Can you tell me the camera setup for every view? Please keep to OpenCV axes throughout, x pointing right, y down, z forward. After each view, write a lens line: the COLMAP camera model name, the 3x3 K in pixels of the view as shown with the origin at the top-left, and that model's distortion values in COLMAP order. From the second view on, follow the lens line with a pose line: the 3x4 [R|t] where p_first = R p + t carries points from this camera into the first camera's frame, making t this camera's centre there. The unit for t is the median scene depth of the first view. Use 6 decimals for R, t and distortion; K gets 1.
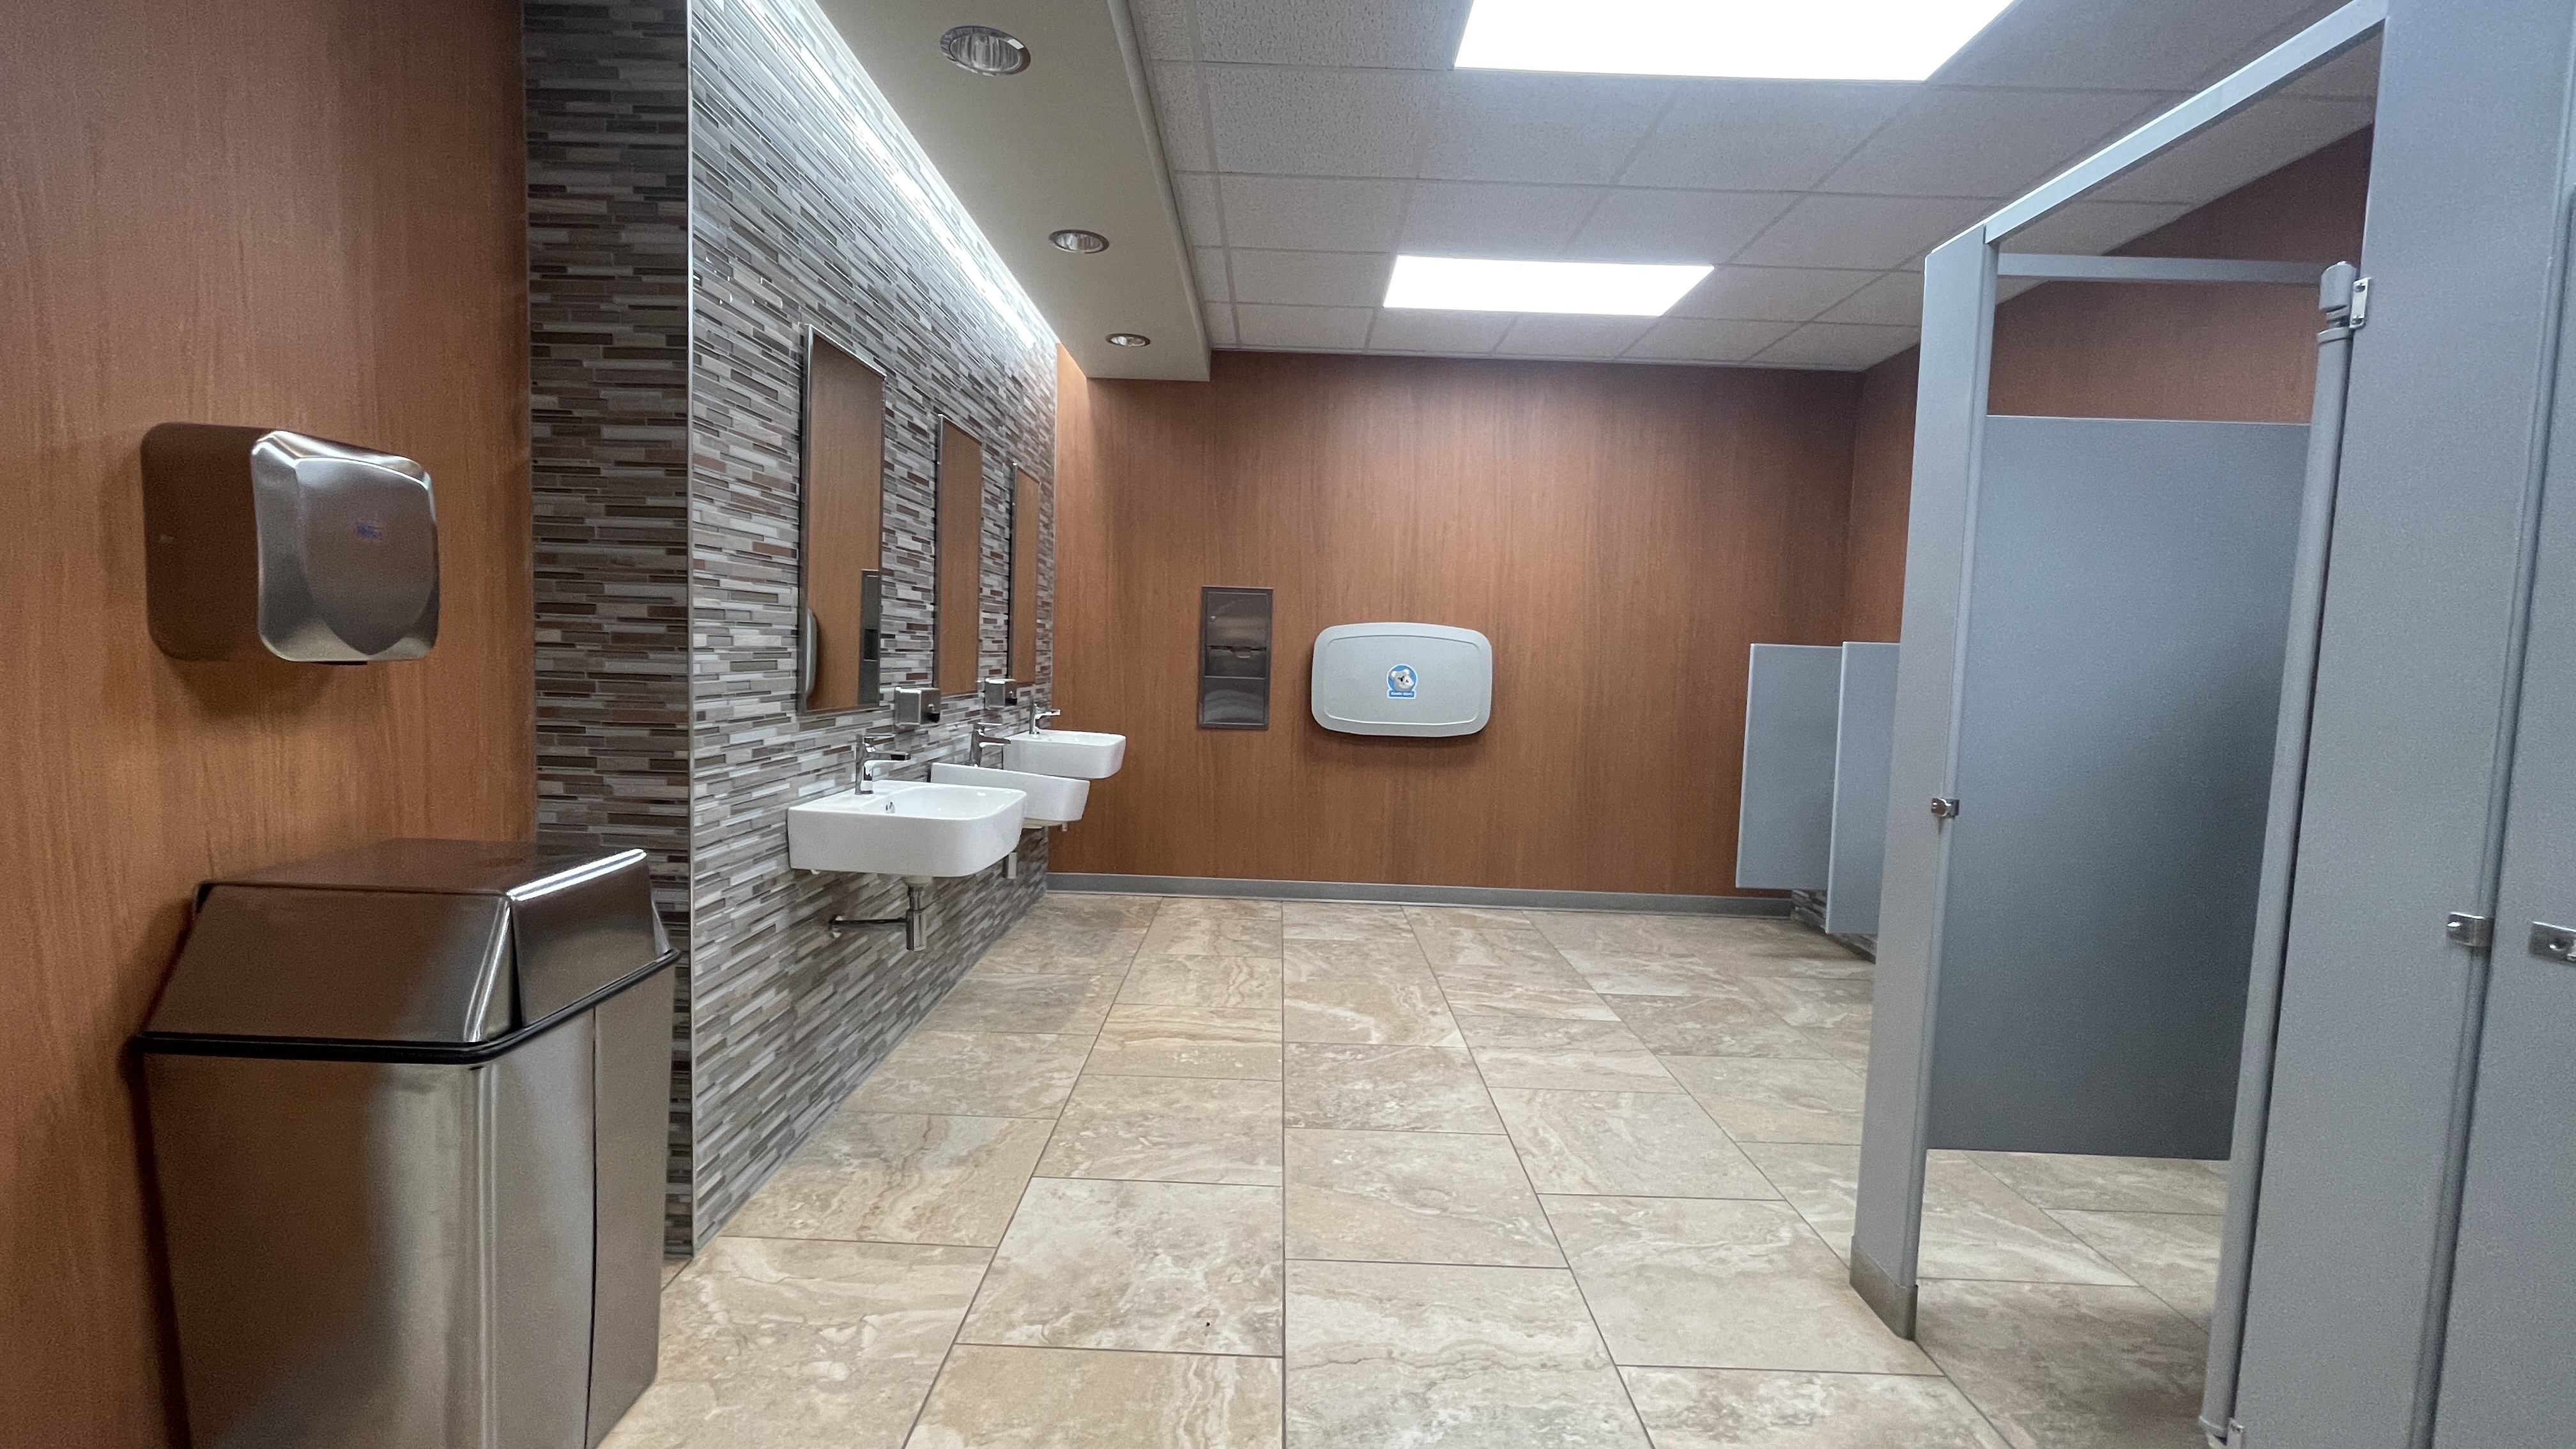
lens RADIAL K [[1042.0, 0, 1270.9], [0, 1042.0, 726.1], [0, 0, 1]] dist [-0.003495, 0.001223]
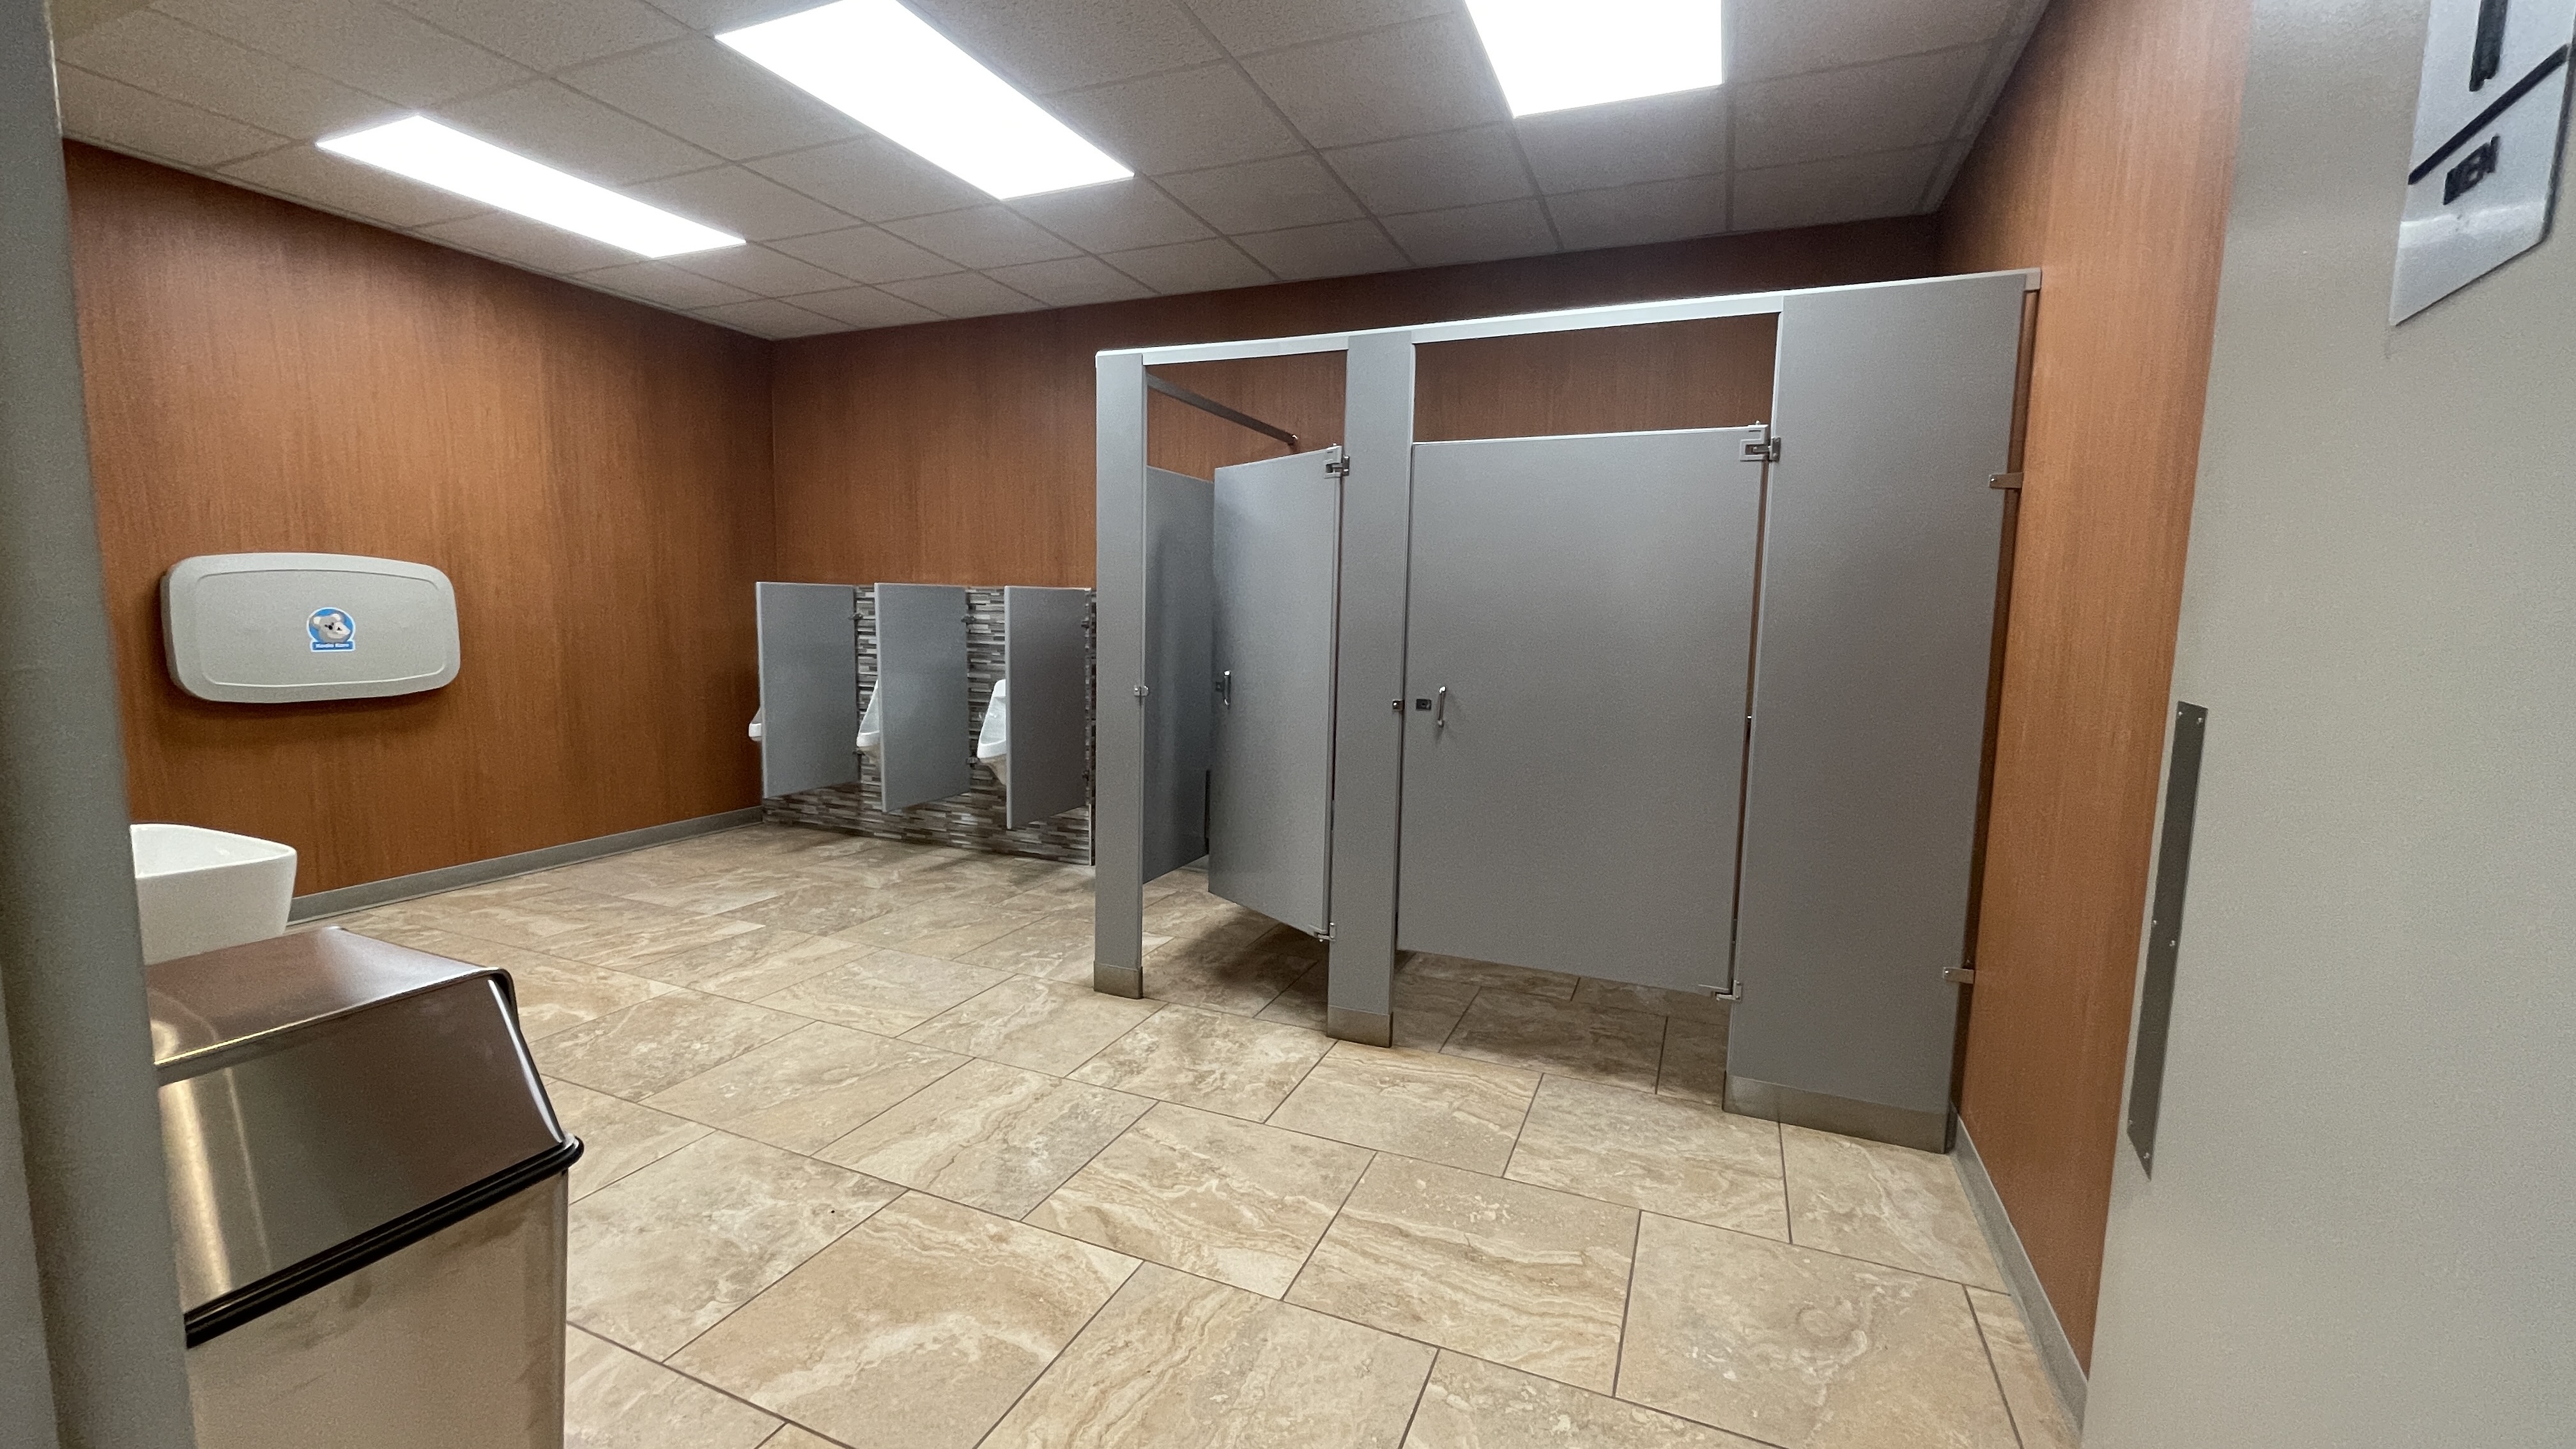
lens RADIAL K [[1042.0, 0, 1273.1], [0, 1042.0, 727.0], [0, 0, 1]] dist [-0.003495, 0.001223]
pose [[0.387365, -0.132244, 0.912392, -0.458562], [0.060140, 0.991175, 0.118130, -0.028591], [-0.919963, 0.009112, 0.391900, 0.061529]]
